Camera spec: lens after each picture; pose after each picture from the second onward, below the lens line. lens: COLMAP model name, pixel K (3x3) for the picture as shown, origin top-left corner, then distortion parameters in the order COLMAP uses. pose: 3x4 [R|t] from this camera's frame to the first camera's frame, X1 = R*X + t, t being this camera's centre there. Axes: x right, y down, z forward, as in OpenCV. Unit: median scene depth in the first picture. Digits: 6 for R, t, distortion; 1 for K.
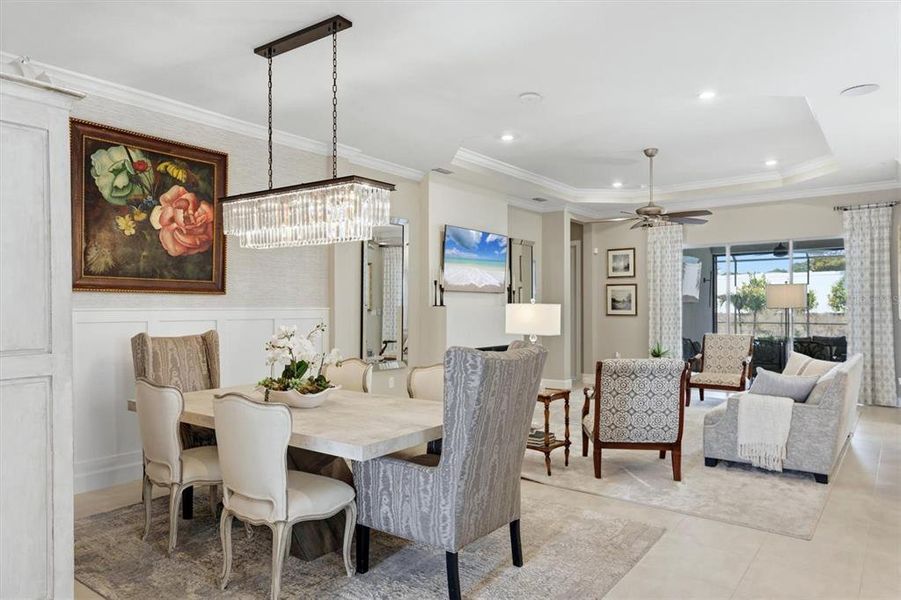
lens RADIAL K [[588.8, 0, 446.0], [0, 588.8, 303.8], [0, 0, 1]] dist [0.013763, 0.000881]
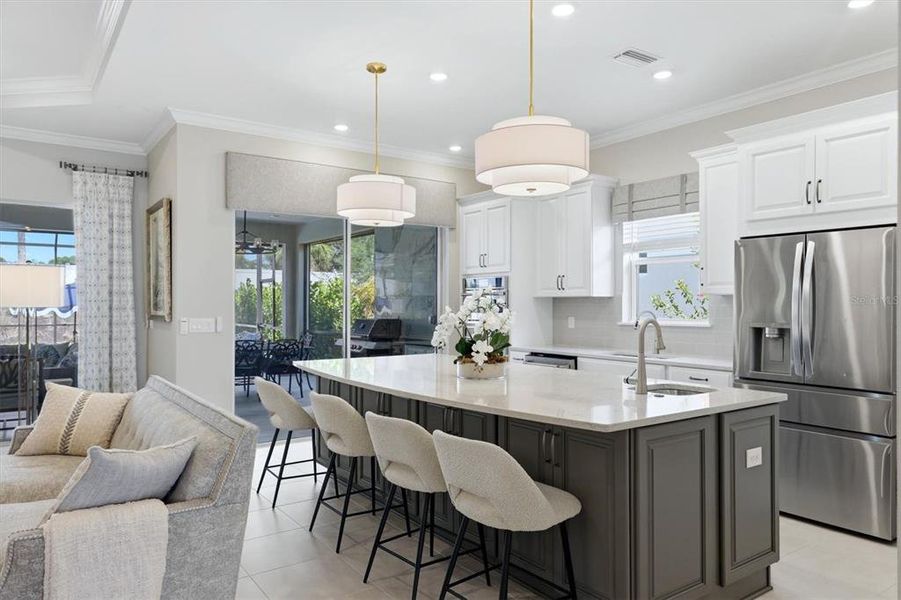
lens RADIAL K [[588.8, 0, 446.0], [0, 588.8, 303.8], [0, 0, 1]] dist [0.013763, 0.000881]
pose [[0.277130, 0.001956, 0.960830, 0.187643], [-0.005597, 0.999984, -0.000421, 0.002308], [-0.960816, -0.005261, 0.277136, 0.626537]]
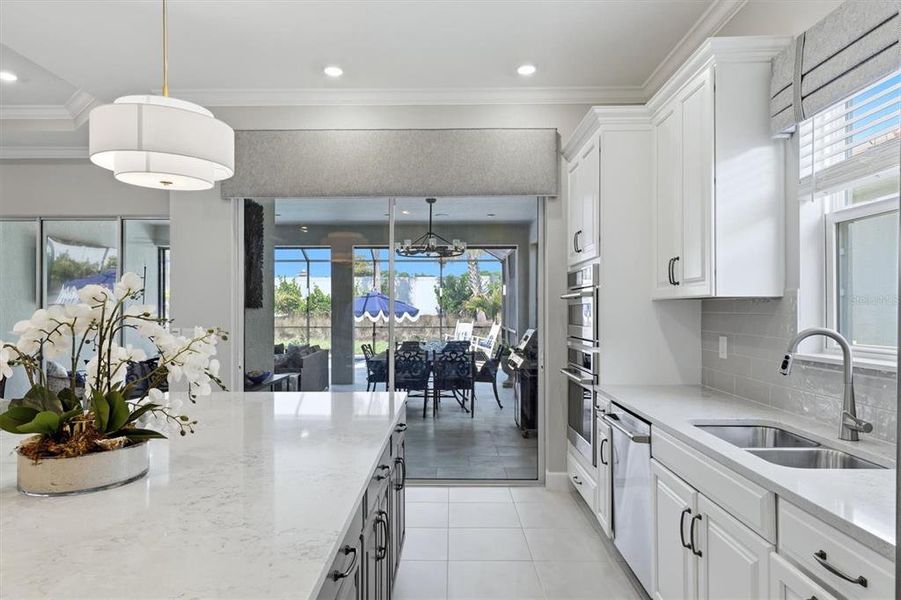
lens RADIAL K [[559.6, 0, 440.7], [0, 559.6, 301.0], [0, 0, 1]] dist [0.004492, -0.000160]
pose [[0.806889, 0.008448, 0.590643, 0.874450], [-0.002918, 0.999943, -0.010316, -0.003945], [-0.590696, 0.006601, 0.806867, 0.397261]]
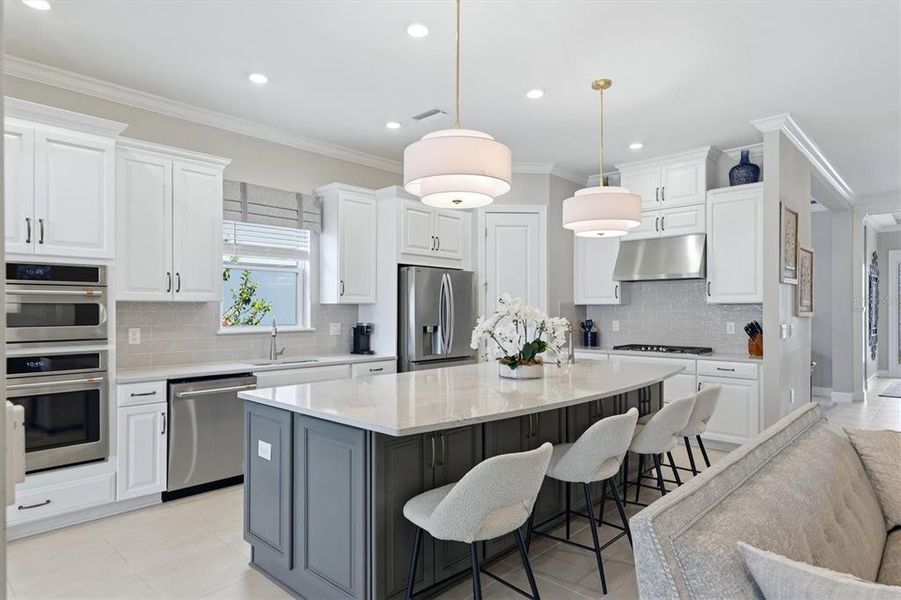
lens RADIAL K [[515.1, 0, 450.5], [0, 515.1, 310.5], [0, 0, 1]] dist [0.015030, 0.000753]
pose [[-0.994407, 0.001522, 0.105605, 0.925057], [0.001066, 0.999990, -0.004375, 0.004438], [-0.105611, -0.004238, -0.994399, 1.501423]]
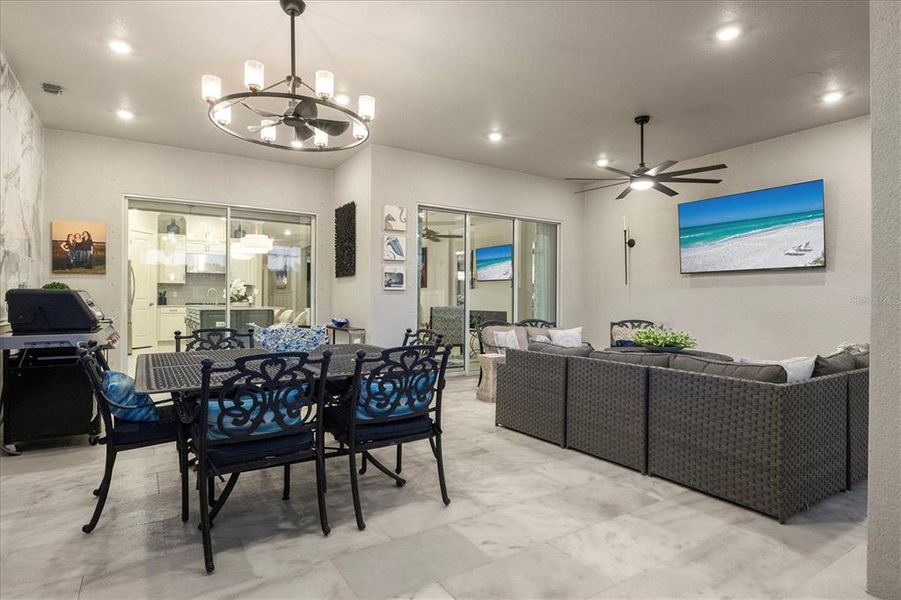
lens RADIAL K [[487.5, 0, 450.5], [0, 487.5, 300.0], [0, 0, 1]] dist [-0.028553, -0.000045]
pose [[-0.341540, -0.003359, -0.939861, 2.442366], [-0.001701, 0.999994, -0.002956, 0.069556], [0.939866, 0.000589, -0.341544, 2.273081]]
